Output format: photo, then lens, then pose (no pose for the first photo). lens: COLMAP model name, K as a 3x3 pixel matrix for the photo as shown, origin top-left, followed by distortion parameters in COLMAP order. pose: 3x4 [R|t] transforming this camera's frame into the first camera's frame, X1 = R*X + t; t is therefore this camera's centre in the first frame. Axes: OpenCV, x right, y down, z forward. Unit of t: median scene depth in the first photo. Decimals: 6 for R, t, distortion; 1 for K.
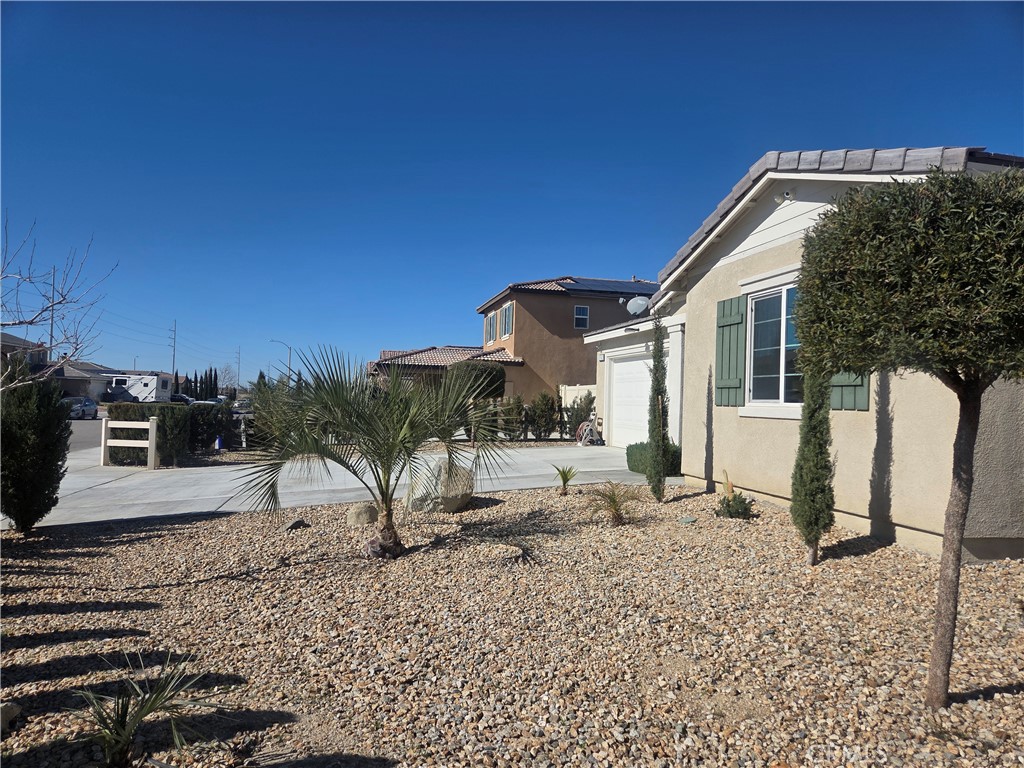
lens RADIAL K [[685.2, 0, 512.9], [0, 685.2, 384.1], [0, 0, 1]] dist [0.043363, -0.006435]
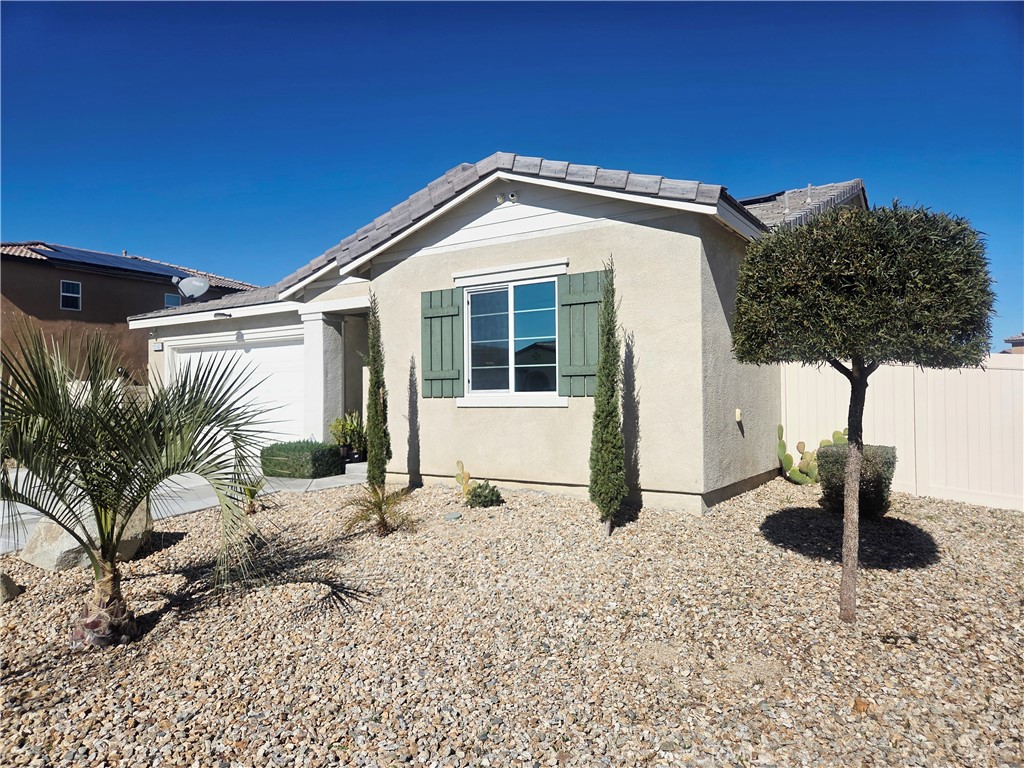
lens RADIAL K [[685.2, 0, 511.8], [0, 685.2, 385.8], [0, 0, 1]] dist [0.043363, -0.006435]
pose [[0.730514, -0.023847, 0.682481, -0.321886], [0.014258, 0.999705, 0.019669, -0.003498], [-0.682749, -0.004638, 0.730638, 0.221634]]
